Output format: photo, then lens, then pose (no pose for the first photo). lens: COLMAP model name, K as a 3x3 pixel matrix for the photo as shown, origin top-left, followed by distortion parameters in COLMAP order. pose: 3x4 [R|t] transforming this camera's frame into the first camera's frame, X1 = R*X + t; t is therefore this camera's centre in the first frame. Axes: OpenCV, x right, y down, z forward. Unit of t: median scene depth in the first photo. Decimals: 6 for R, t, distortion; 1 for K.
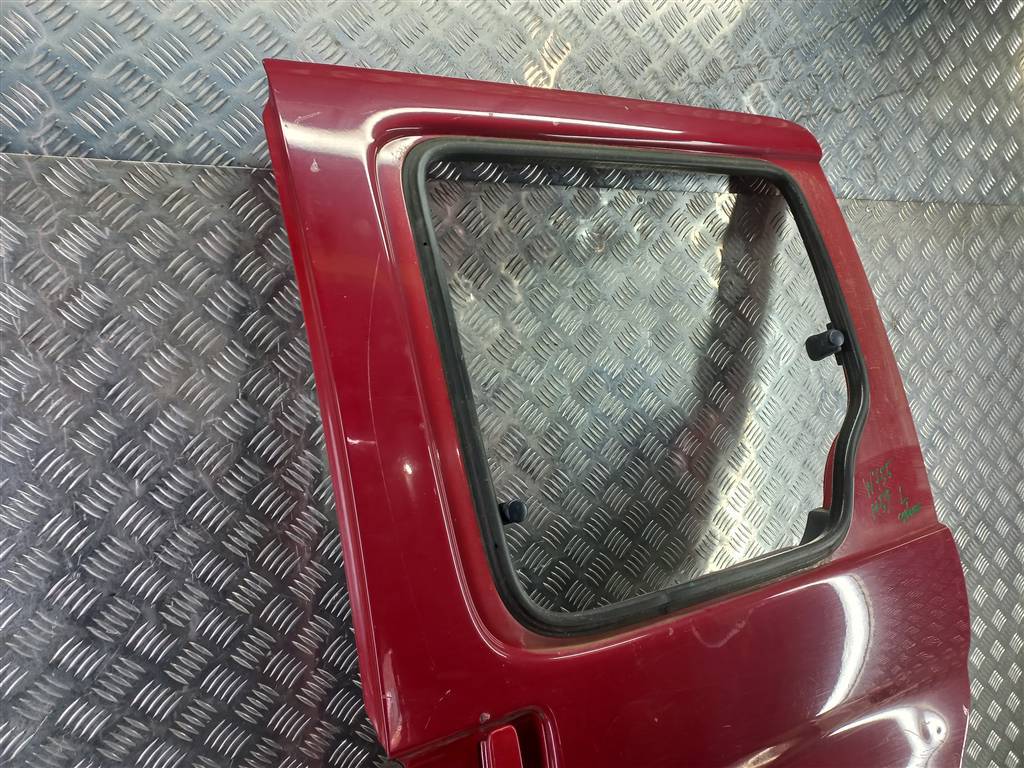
lens RADIAL K [[759.0, 0, 533.9], [0, 759.0, 394.7], [0, 0, 1]] dist [0.035209, -0.001606]
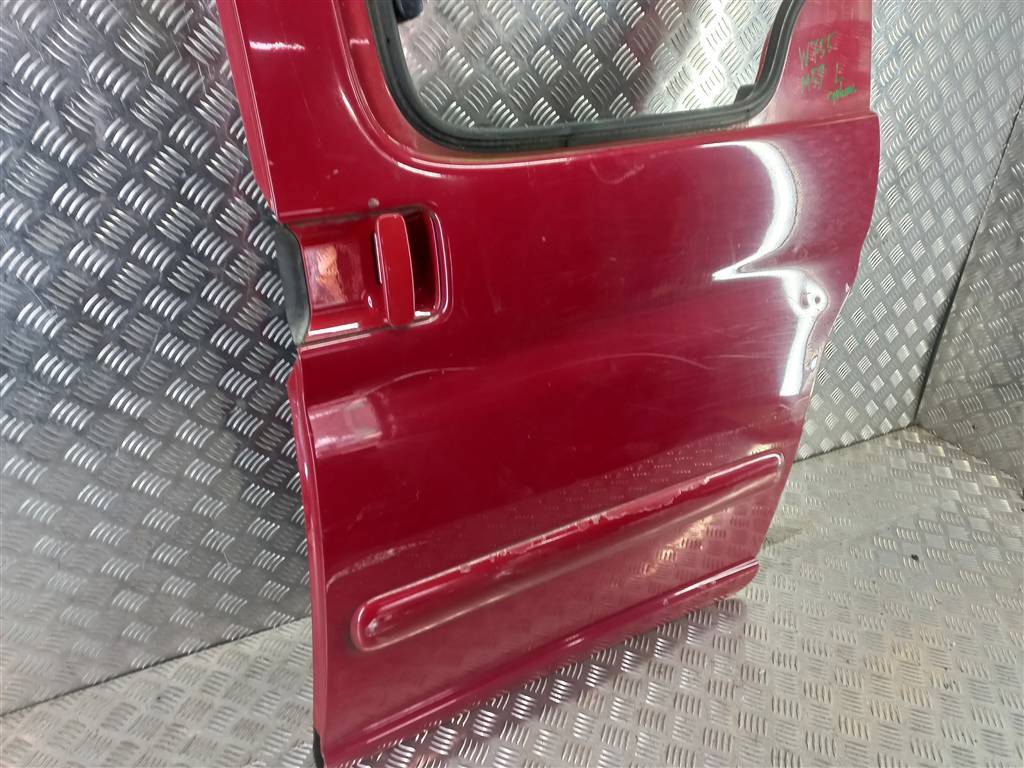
lens RADIAL K [[759.0, 0, 520.7], [0, 759.0, 388.5], [0, 0, 1]] dist [0.035209, -0.001606]
pose [[0.998105, 0.055650, 0.026241, 0.095978], [-0.061492, 0.916513, 0.395250, 0.170351], [-0.002055, -0.396114, 0.918199, -0.057831]]
